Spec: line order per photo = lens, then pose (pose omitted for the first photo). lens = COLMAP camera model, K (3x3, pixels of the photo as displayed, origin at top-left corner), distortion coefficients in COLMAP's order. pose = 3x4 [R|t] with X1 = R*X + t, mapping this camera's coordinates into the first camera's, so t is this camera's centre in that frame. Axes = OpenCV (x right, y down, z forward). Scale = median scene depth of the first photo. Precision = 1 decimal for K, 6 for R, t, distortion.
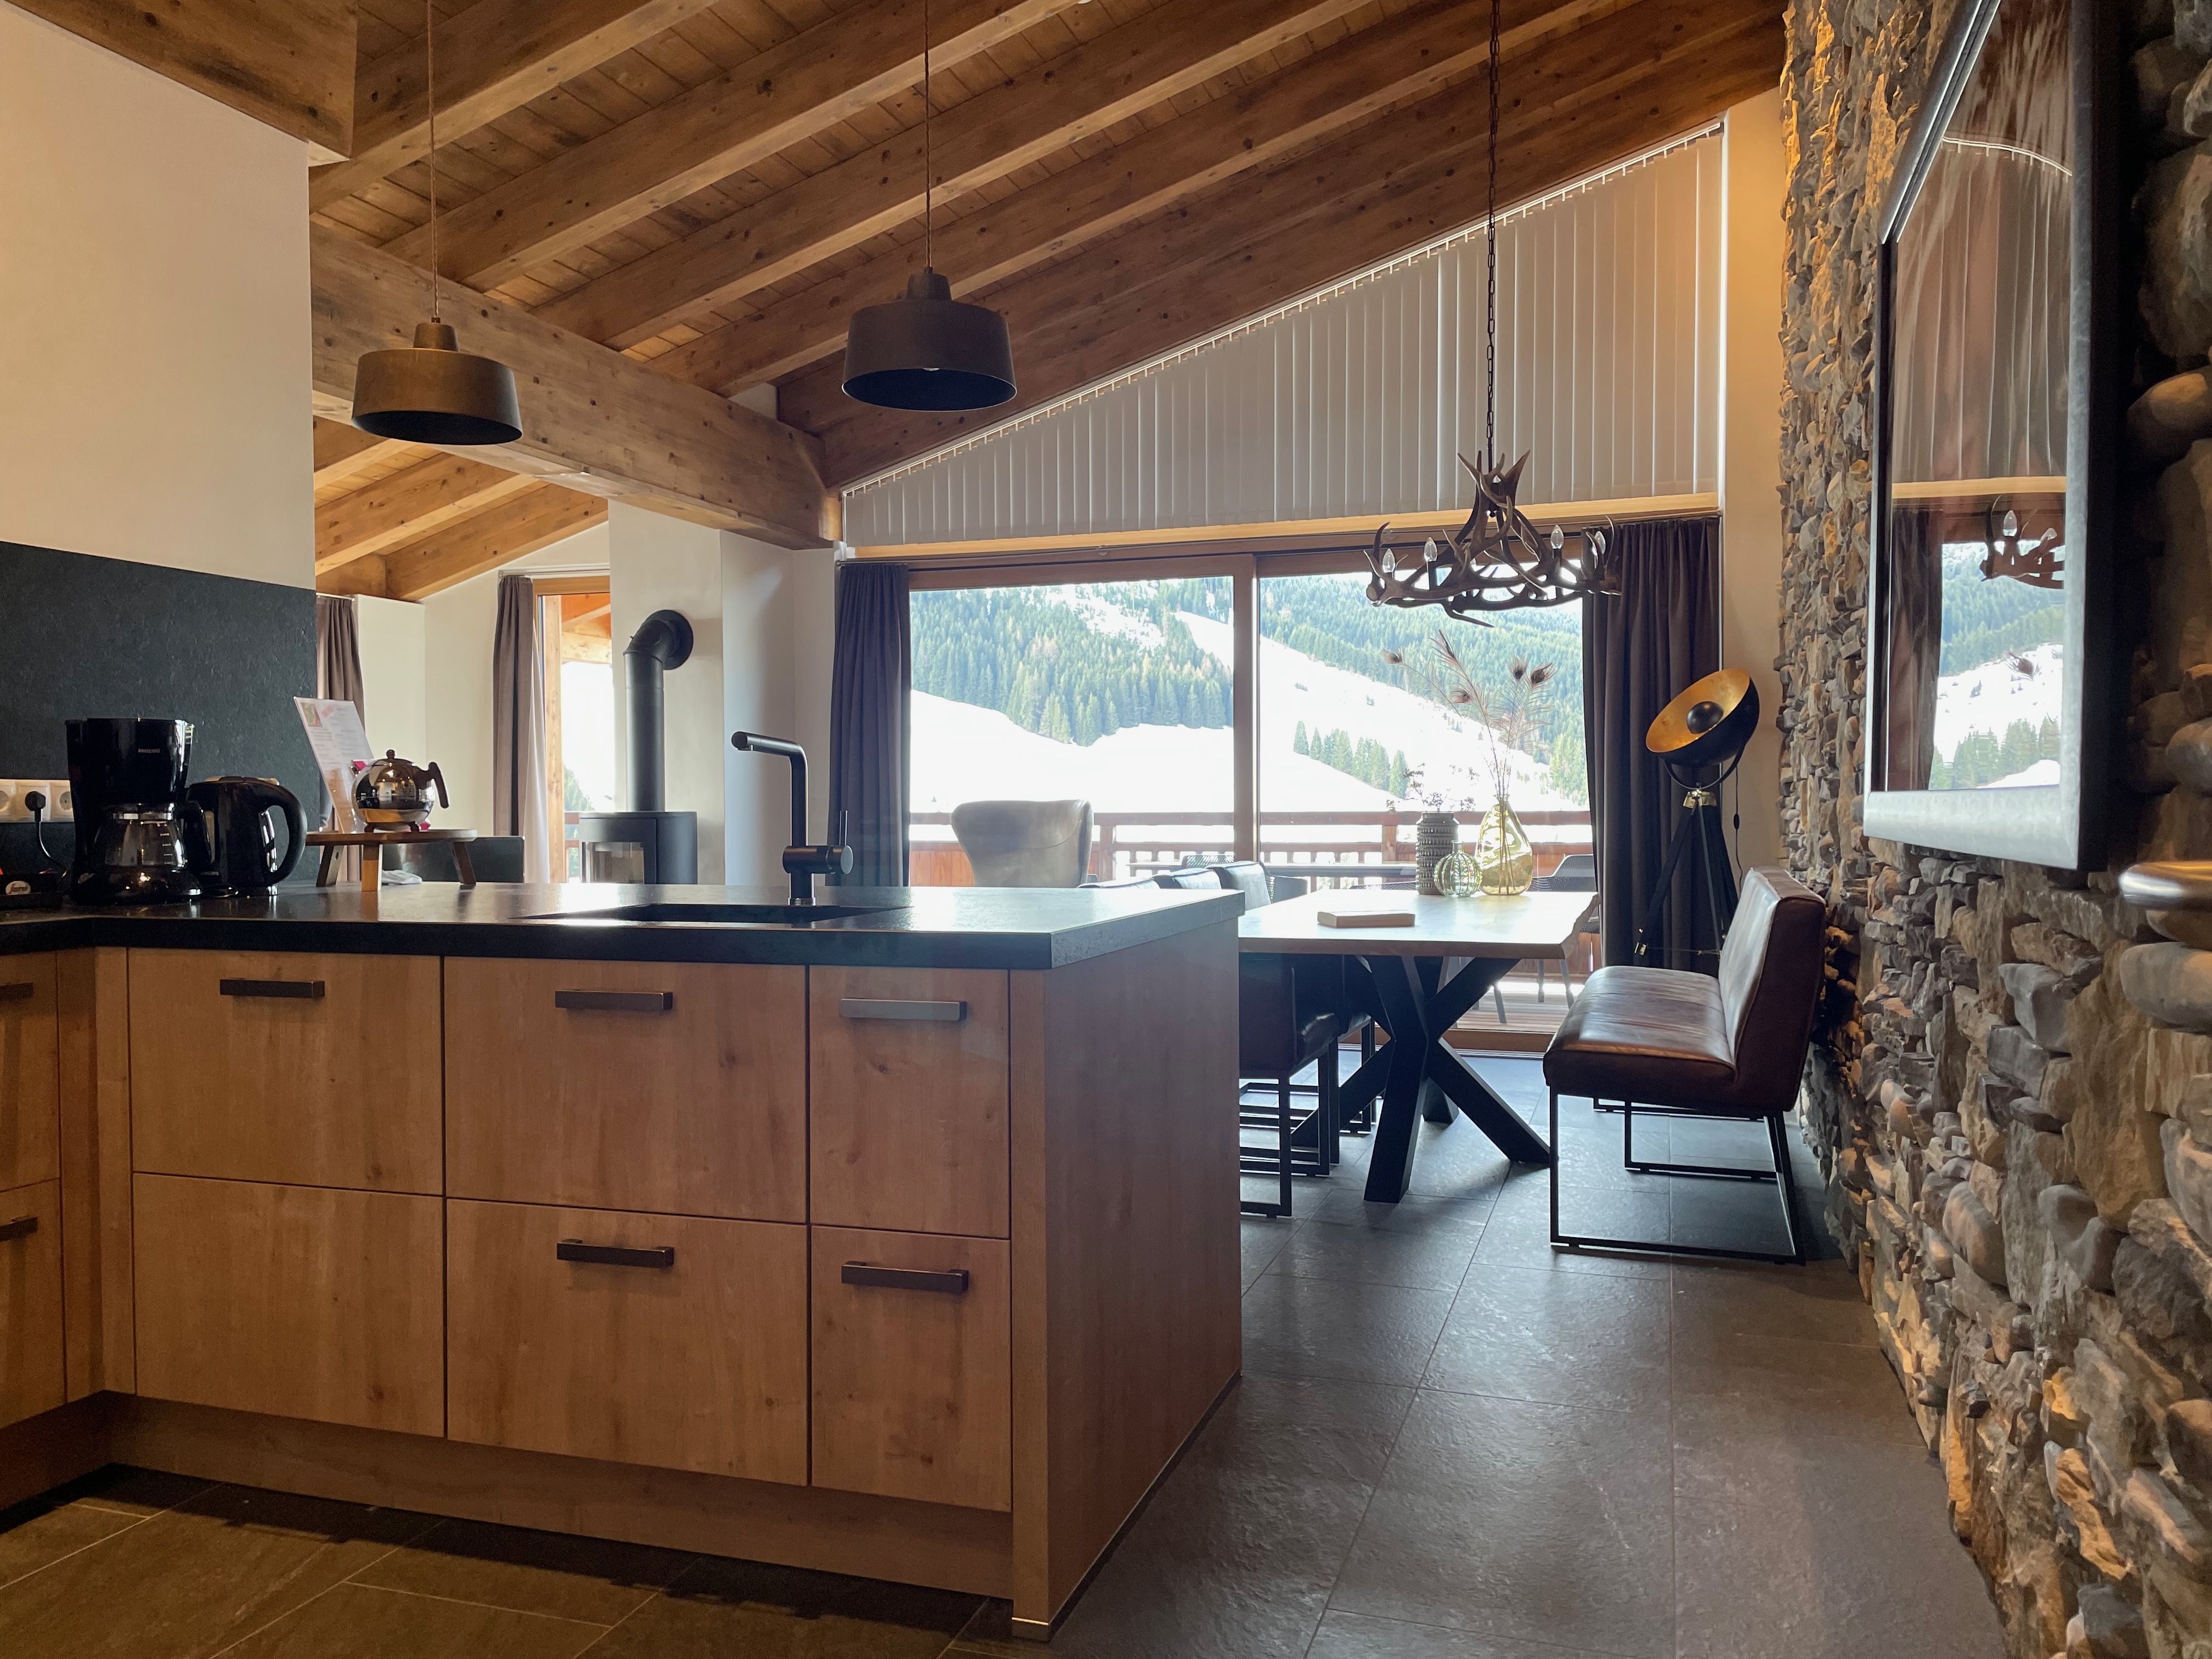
lens RADIAL K [[1699.1, 0, 1100.6], [0, 1699.1, 820.1], [0, 0, 1]] dist [-0.045195, 0.000103]
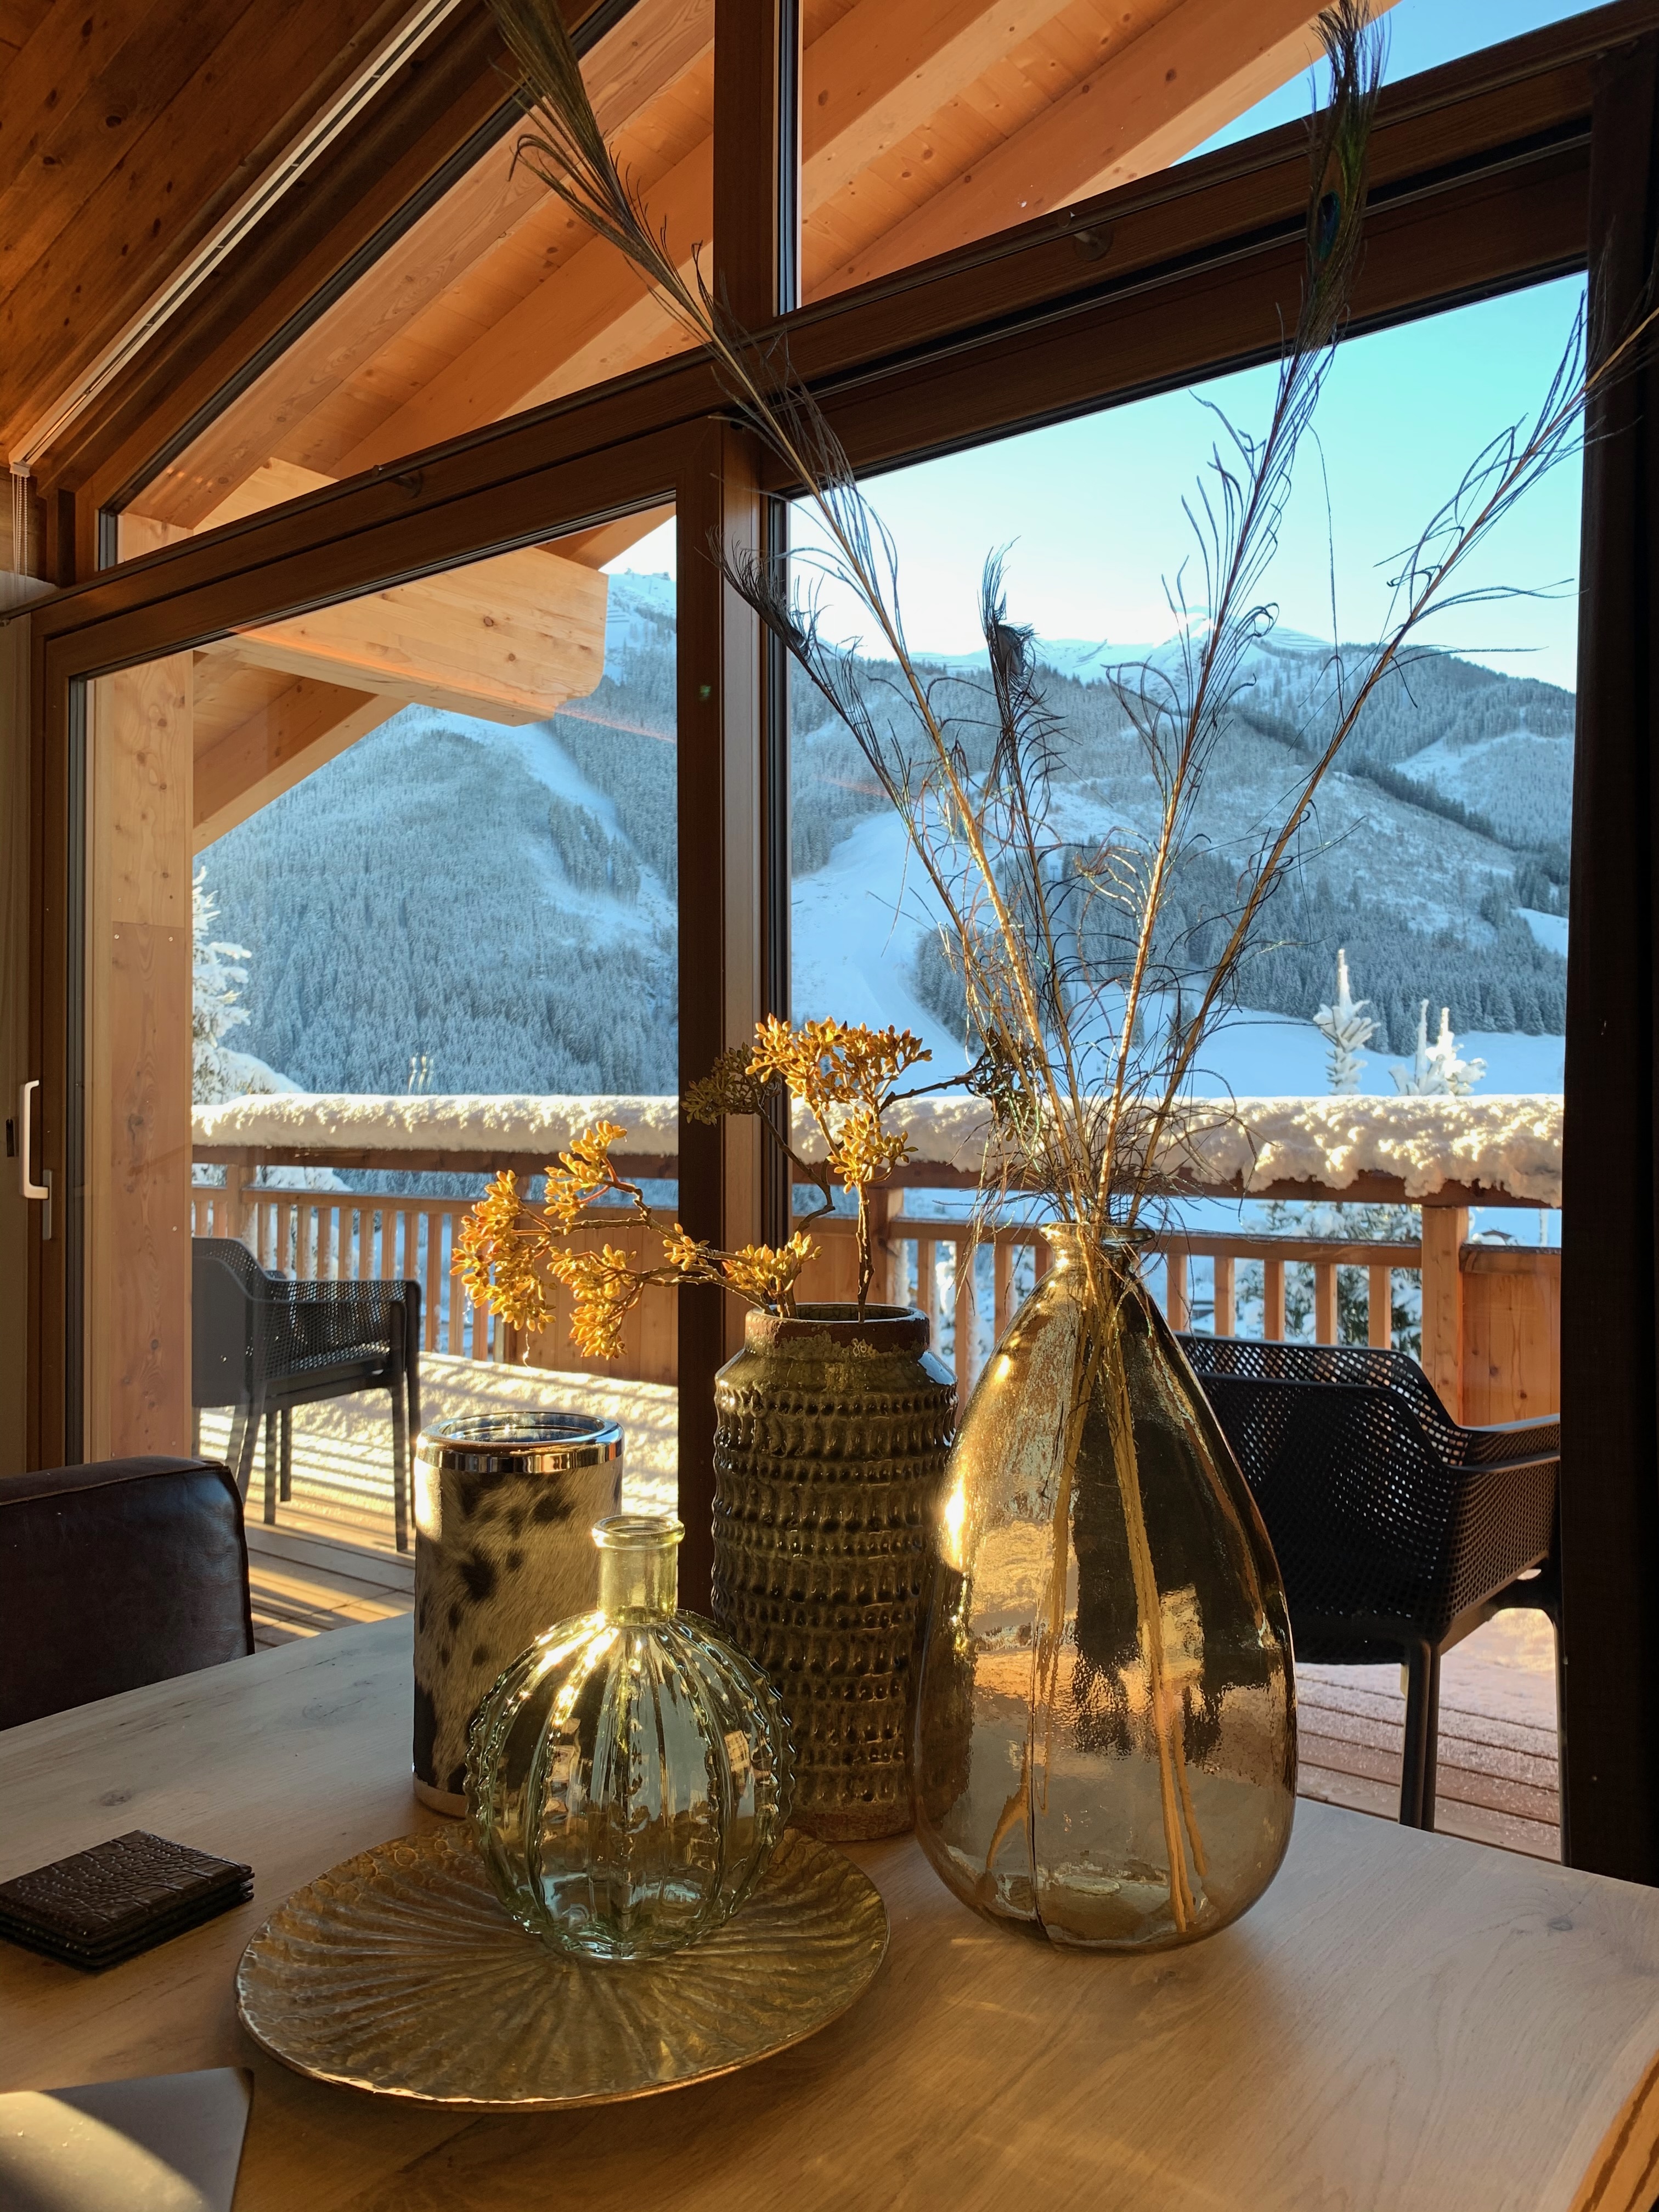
lens RADIAL K [[1689.4, 0, 837.4], [0, 1689.4, 1109.1], [0, 0, 1]] dist [-0.010968, -0.001519]
pose [[0.941762, -0.008321, -0.336177, 0.142062], [0.002920, 0.999858, -0.016567, -0.008765], [0.336268, 0.014620, 0.941653, 0.562608]]
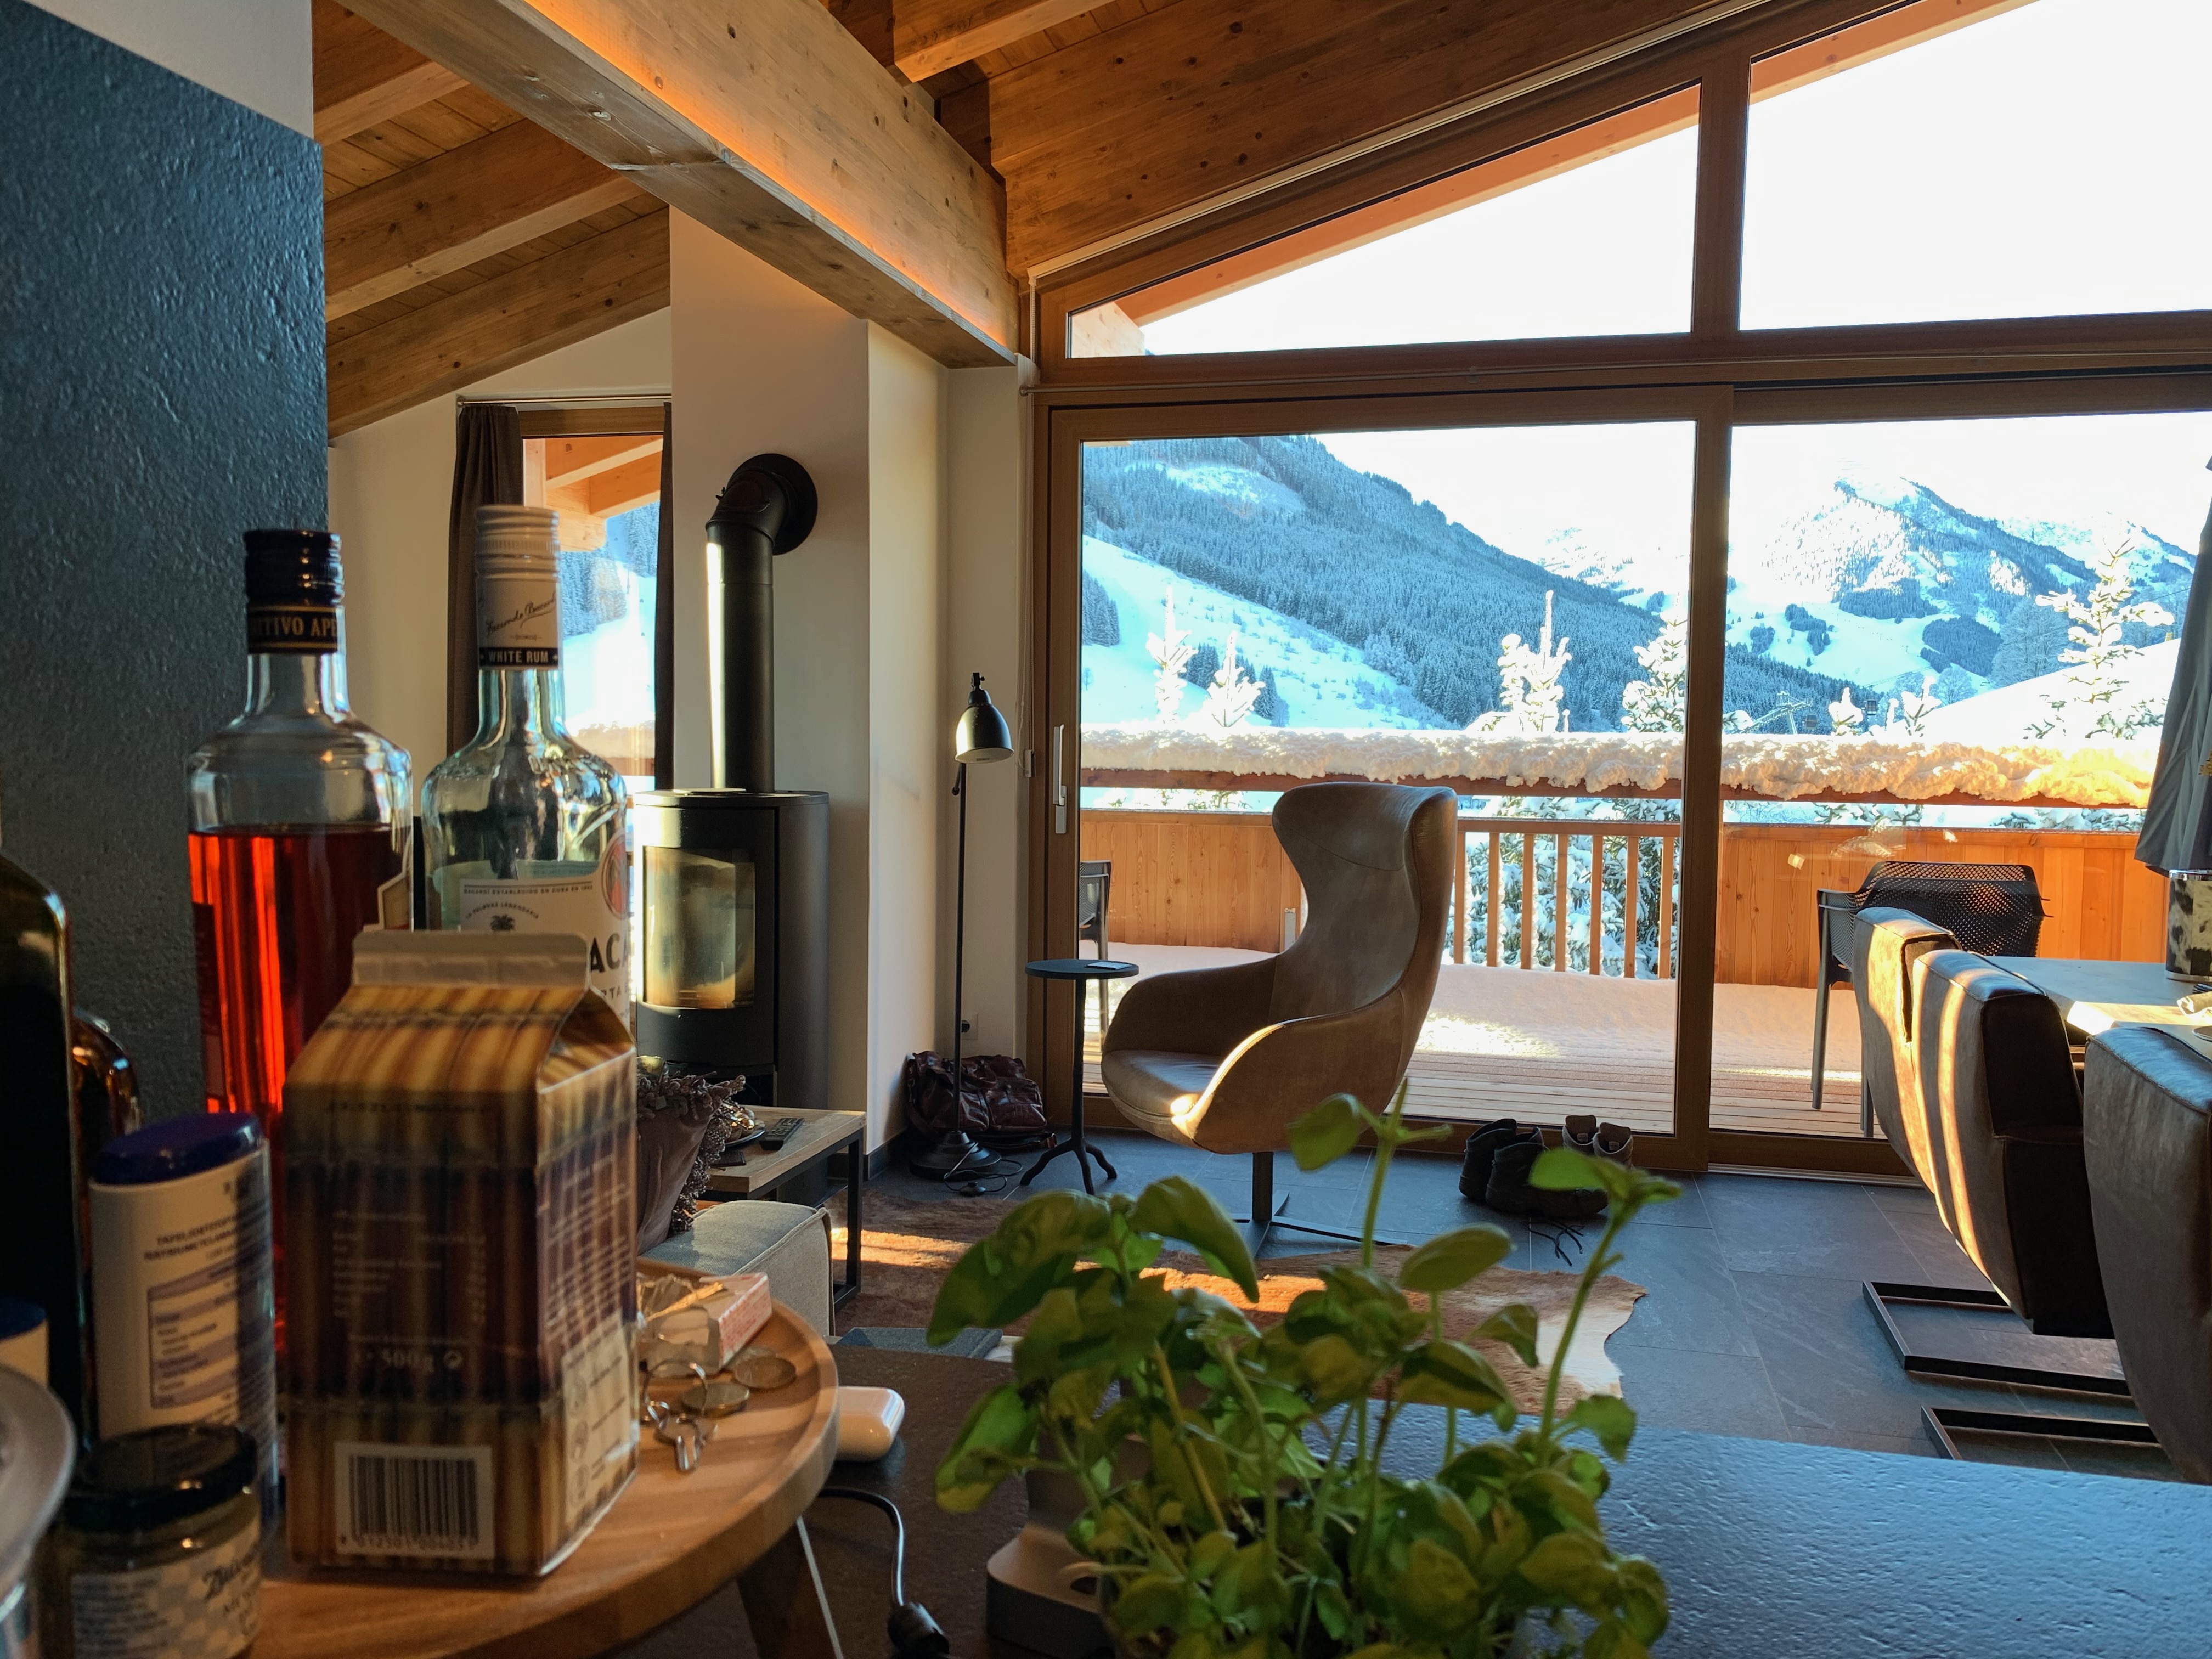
lens RADIAL K [[1689.4, 0, 1107.8], [0, 1689.4, 843.4], [0, 0, 1]] dist [-0.010968, -0.001519]
pose [[0.995098, -0.007757, 0.098585, -0.180473], [0.001646, 0.998080, 0.061923, -0.017141], [-0.098876, -0.061458, 0.993200, 0.335397]]
